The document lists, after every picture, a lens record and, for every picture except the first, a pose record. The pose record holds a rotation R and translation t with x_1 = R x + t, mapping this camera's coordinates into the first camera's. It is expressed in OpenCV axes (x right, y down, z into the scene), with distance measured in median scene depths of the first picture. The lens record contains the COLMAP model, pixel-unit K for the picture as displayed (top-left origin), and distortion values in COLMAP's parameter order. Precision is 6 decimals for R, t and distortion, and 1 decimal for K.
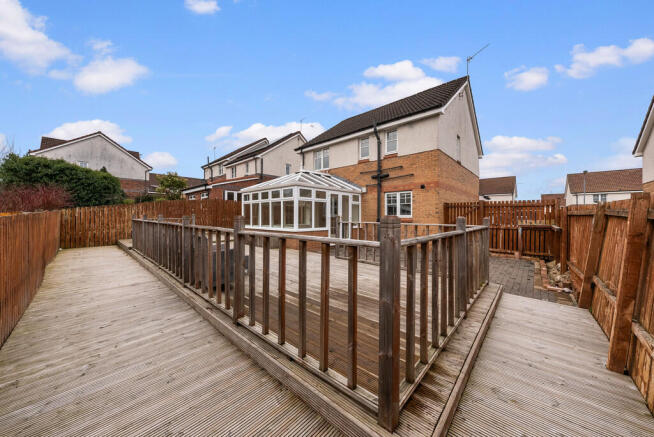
lens RADIAL K [[224.7, 0, 327.9], [0, 224.7, 216.5], [0, 0, 1]] dist [0.009524, 0.000010]
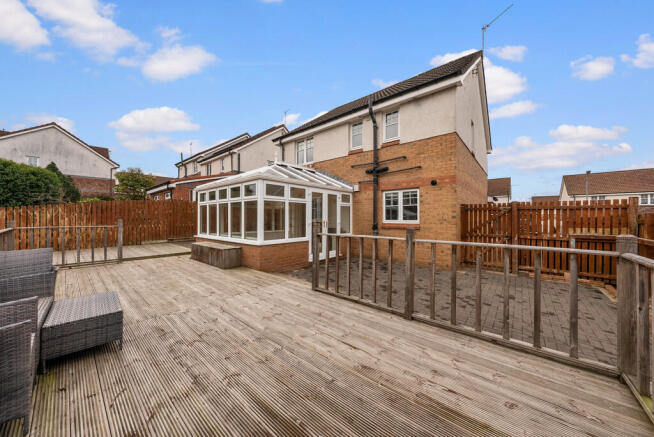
lens RADIAL K [[224.7, 0, 327.9], [0, 224.7, 216.5], [0, 0, 1]] dist [0.009524, 0.000010]
pose [[0.999314, -0.000780, 0.037034, 0.032250], [0.001121, 0.999957, -0.009193, -0.010890], [-0.037025, 0.009228, 0.999272, 0.217433]]
